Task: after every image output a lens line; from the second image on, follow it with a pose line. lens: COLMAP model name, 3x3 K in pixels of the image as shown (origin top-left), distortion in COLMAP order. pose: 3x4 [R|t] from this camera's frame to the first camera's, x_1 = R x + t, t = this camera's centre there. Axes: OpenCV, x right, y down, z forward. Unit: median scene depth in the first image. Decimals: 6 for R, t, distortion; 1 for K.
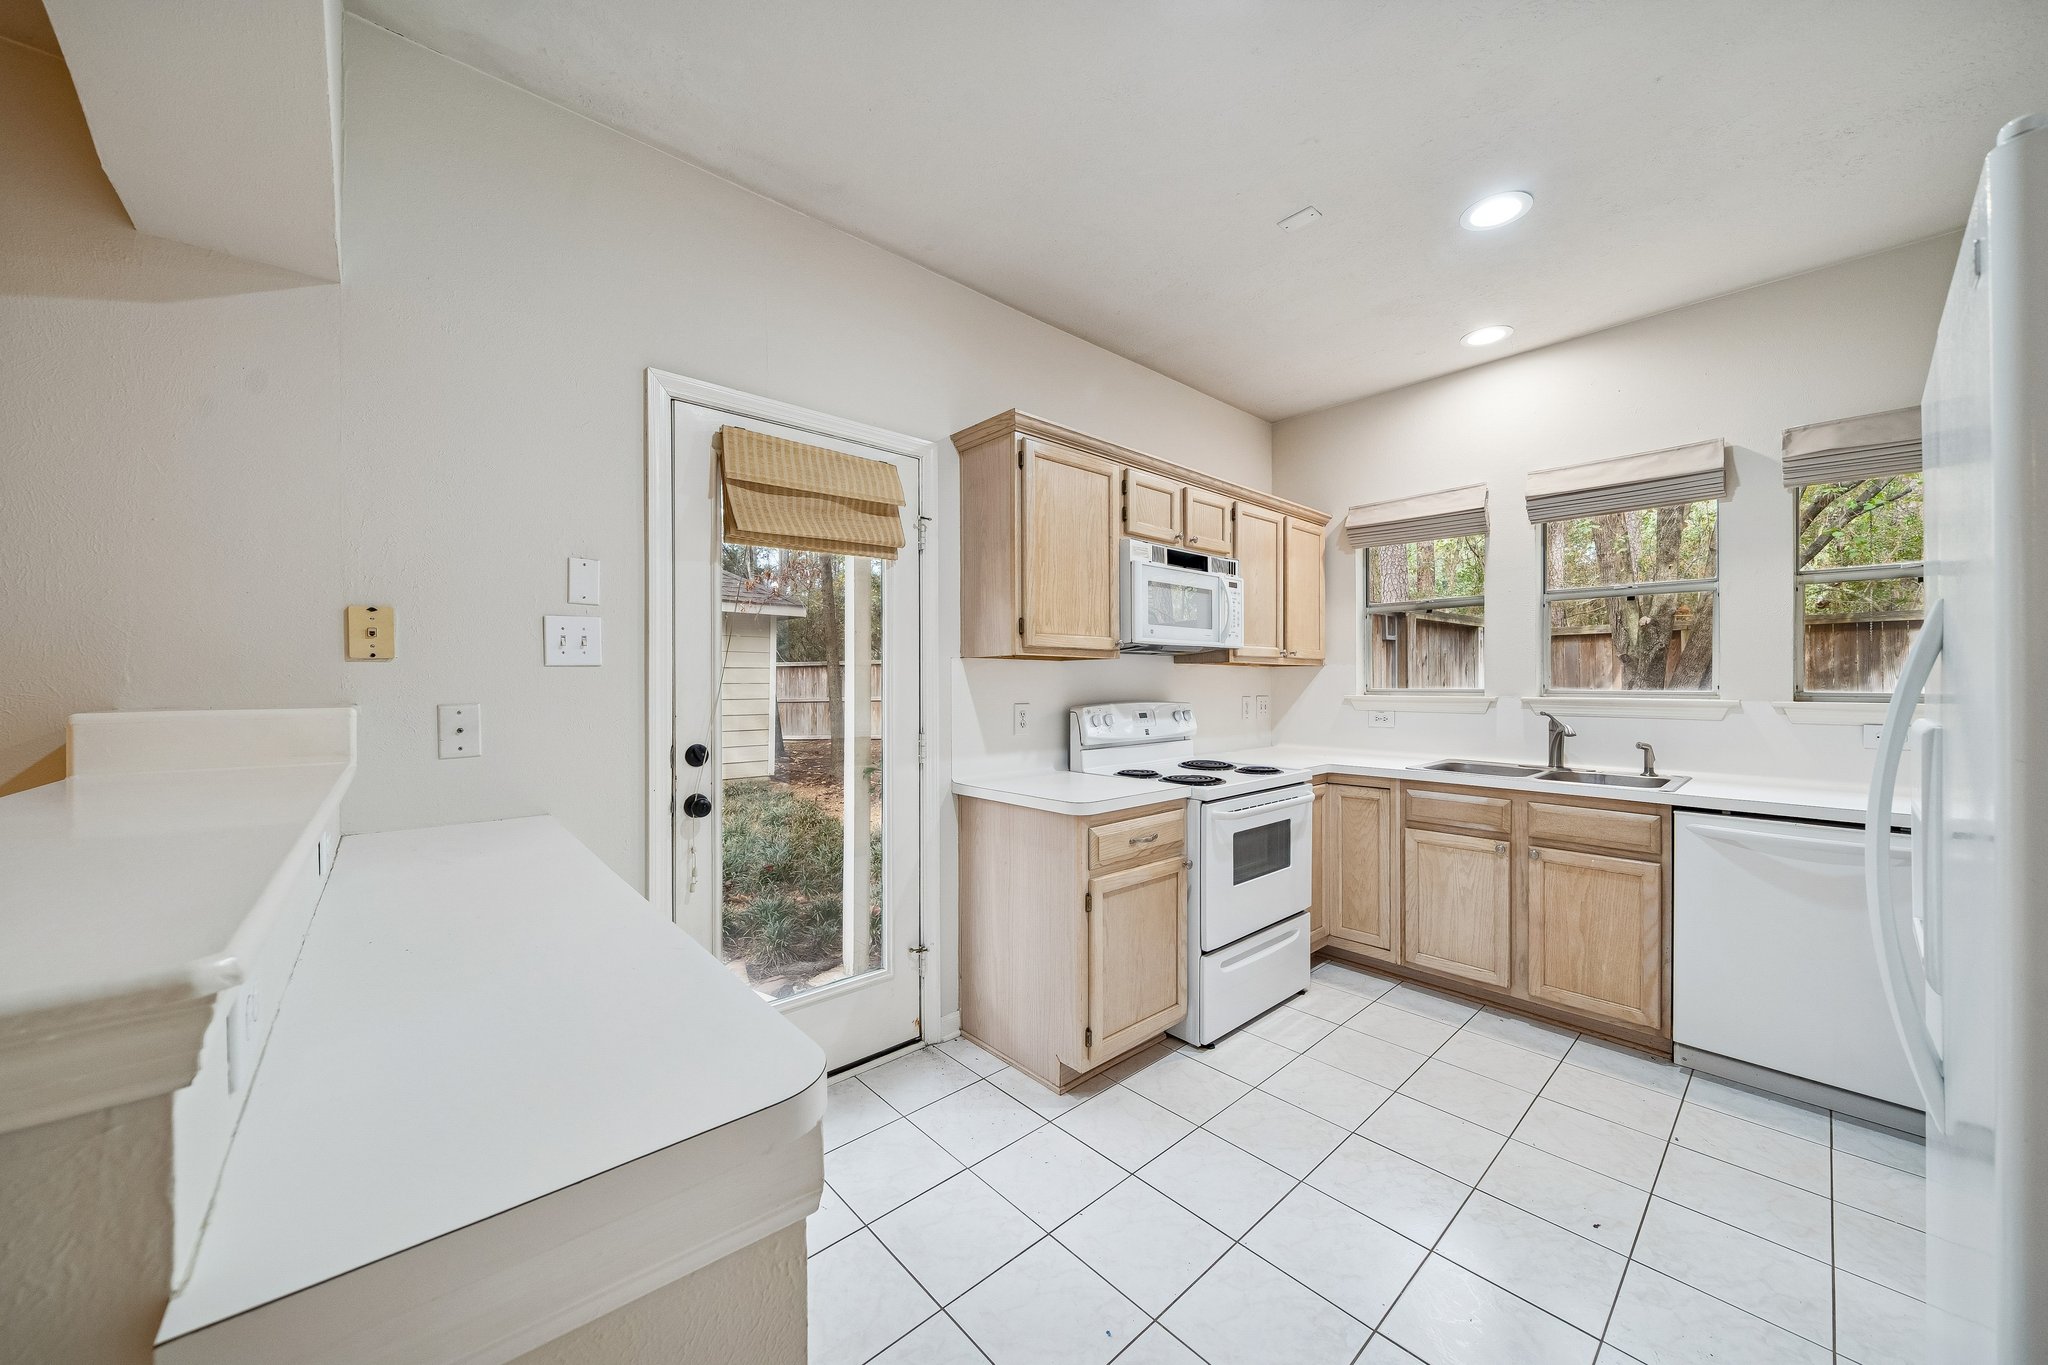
lens RADIAL K [[720.5, 0, 1016.3], [0, 720.5, 684.1], [0, 0, 1]] dist [-0.002388, -0.000208]
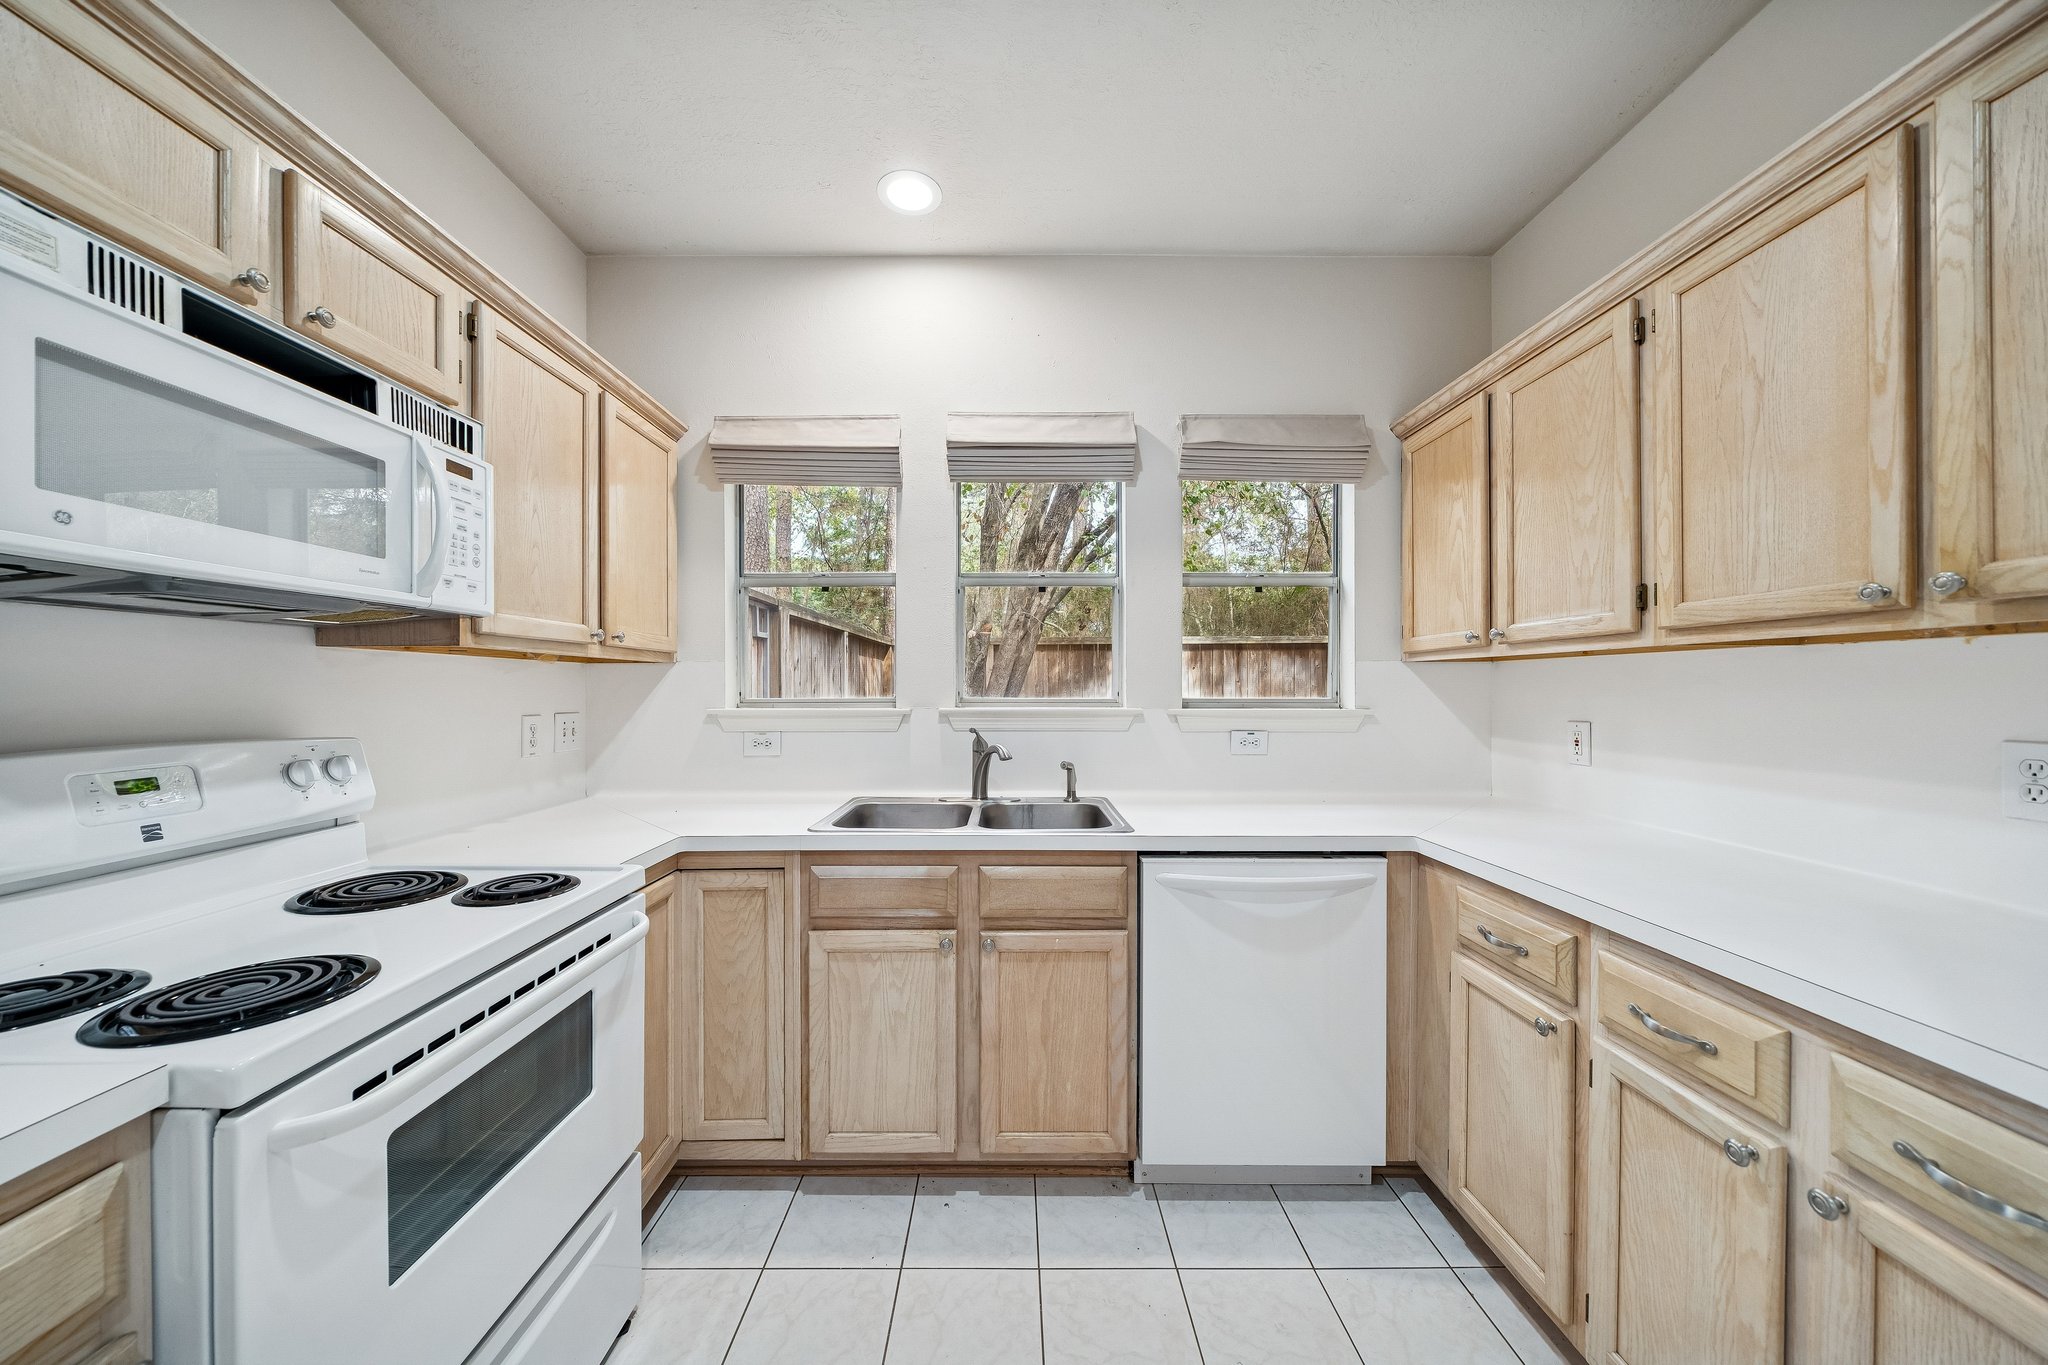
lens RADIAL K [[720.5, 0, 1016.3], [0, 720.5, 684.1], [0, 0, 1]] dist [-0.002388, -0.000208]
pose [[0.670545, 0.003619, 0.741860, 0.206958], [0.003553, 0.999961, -0.008089, -0.001022], [-0.741860, 0.008060, 0.670506, 0.460427]]
